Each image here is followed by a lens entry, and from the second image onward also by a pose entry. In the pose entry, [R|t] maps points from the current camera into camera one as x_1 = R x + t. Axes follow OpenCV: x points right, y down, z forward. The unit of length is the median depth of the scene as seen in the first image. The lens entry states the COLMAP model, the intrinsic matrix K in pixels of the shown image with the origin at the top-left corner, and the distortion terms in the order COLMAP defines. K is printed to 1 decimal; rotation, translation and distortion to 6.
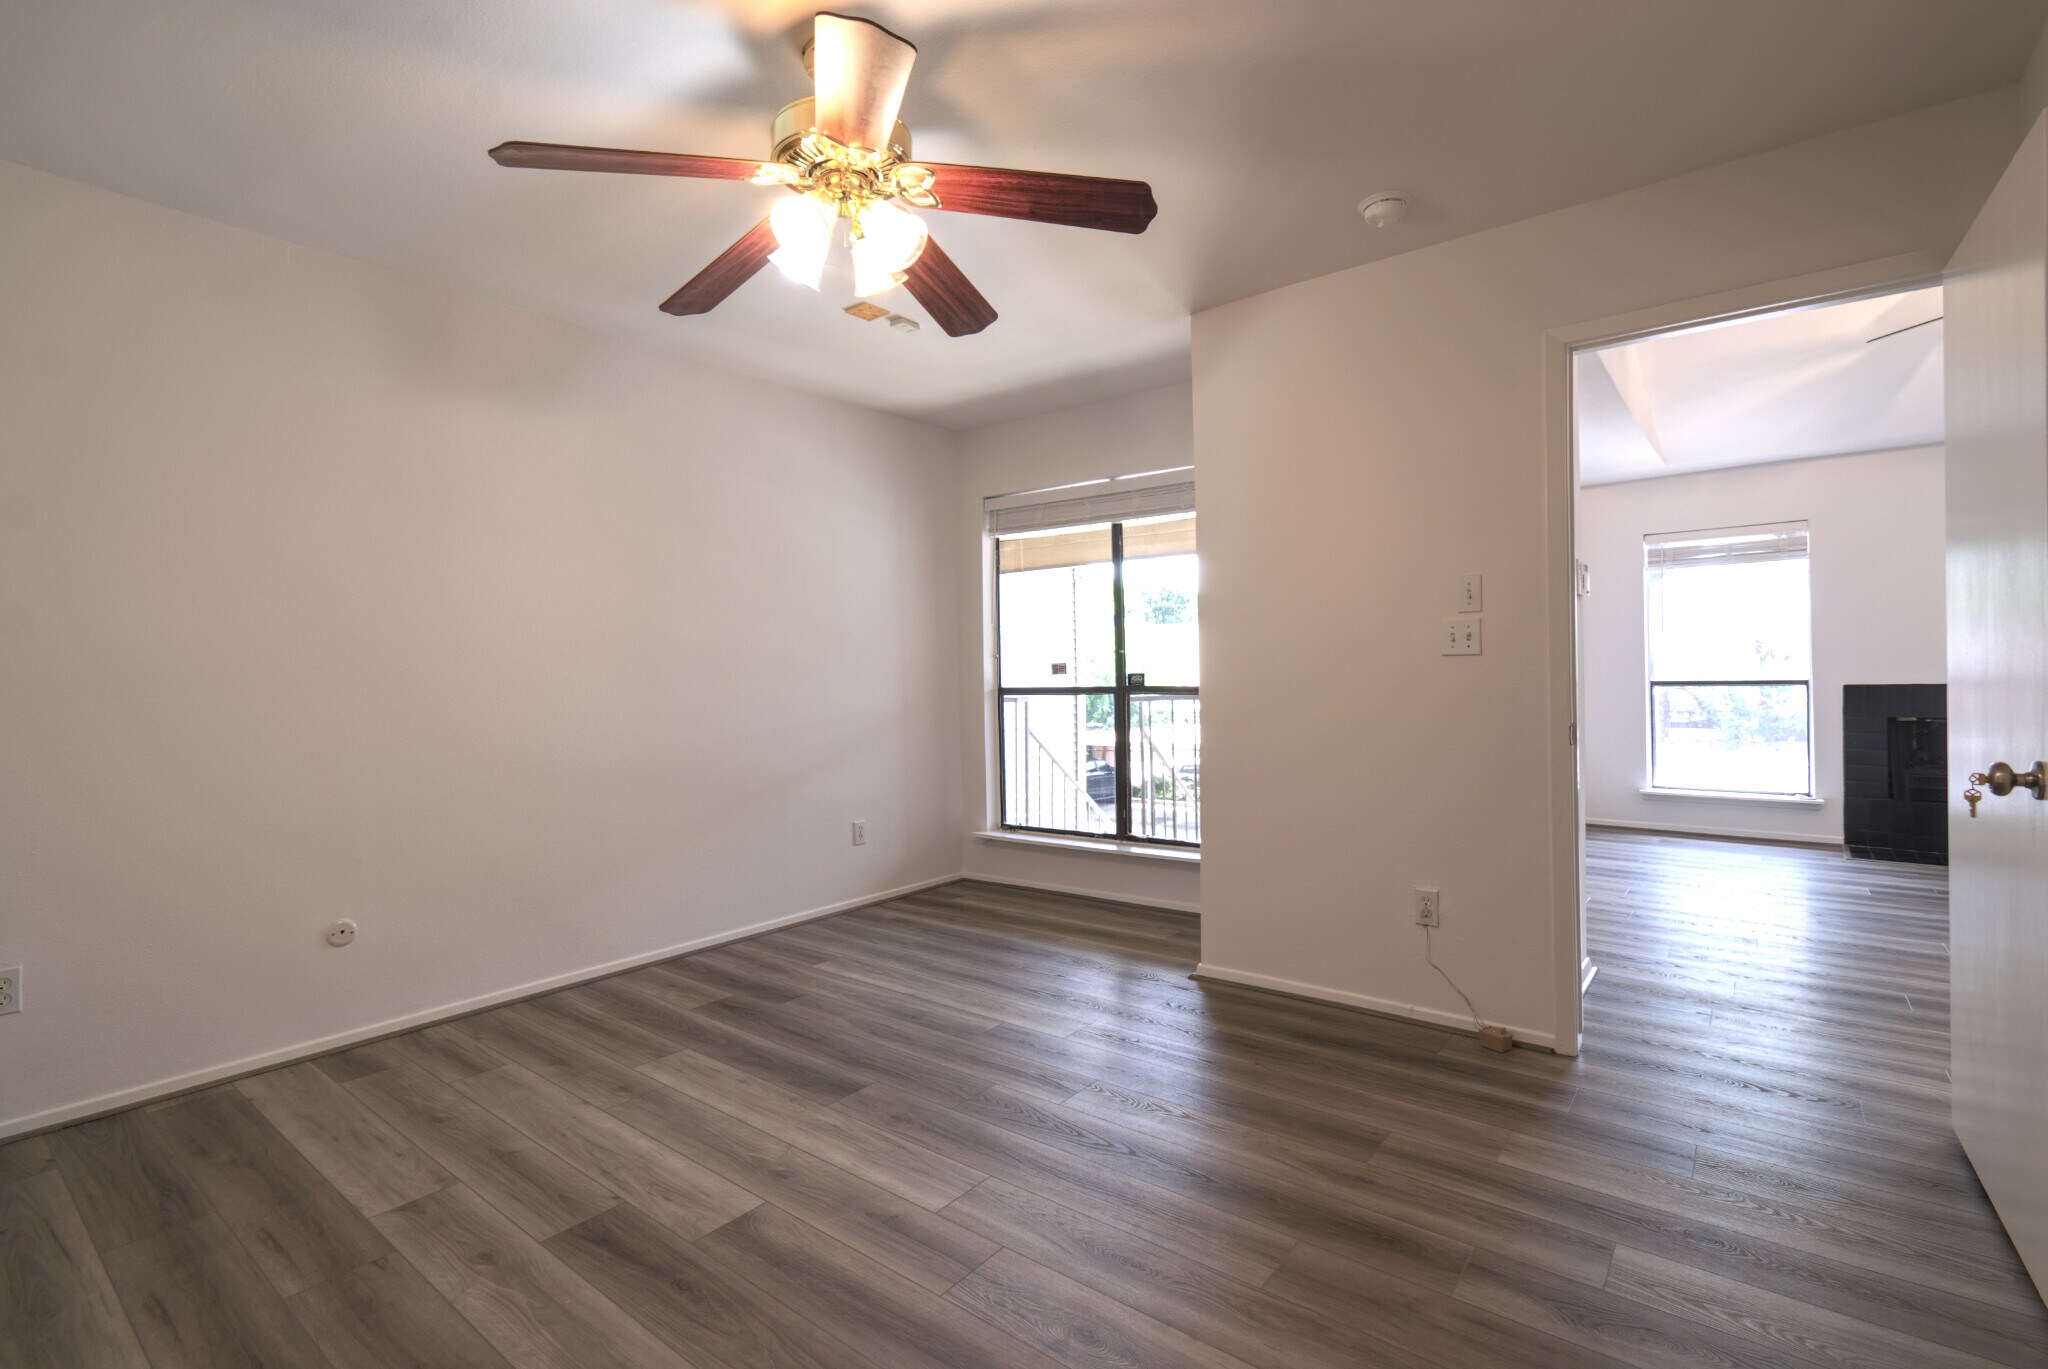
lens RADIAL K [[904.2, 0, 1021.9], [0, 904.2, 688.0], [0, 0, 1]] dist [-0.009186, 0.000272]
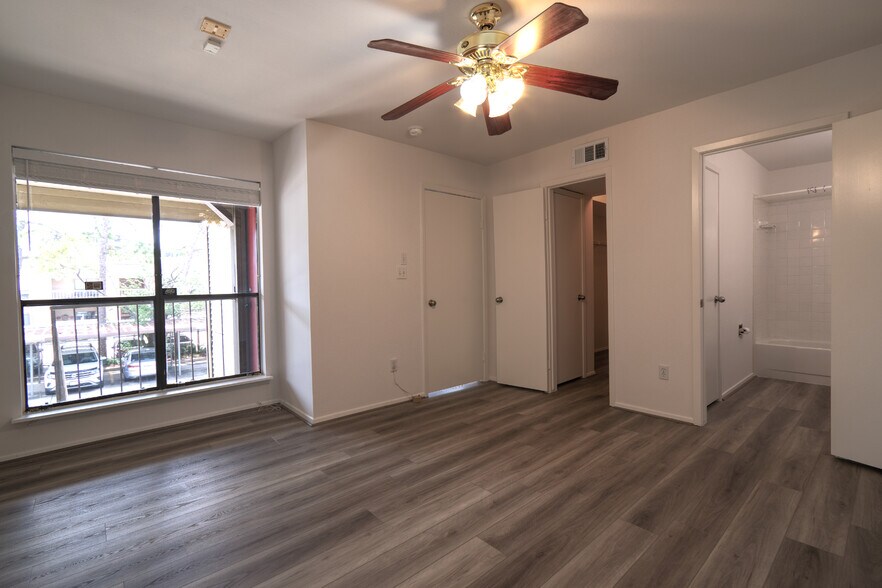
lens RADIAL K [[389.4, 0, 438.9], [0, 389.4, 290.4], [0, 0, 1]] dist [-0.009186, 0.000272]
pose [[0.199216, -0.003990, 0.979948, -0.781909], [0.023185, 0.999731, -0.000643, 0.000400], [-0.979681, 0.022848, 0.199255, 0.593130]]
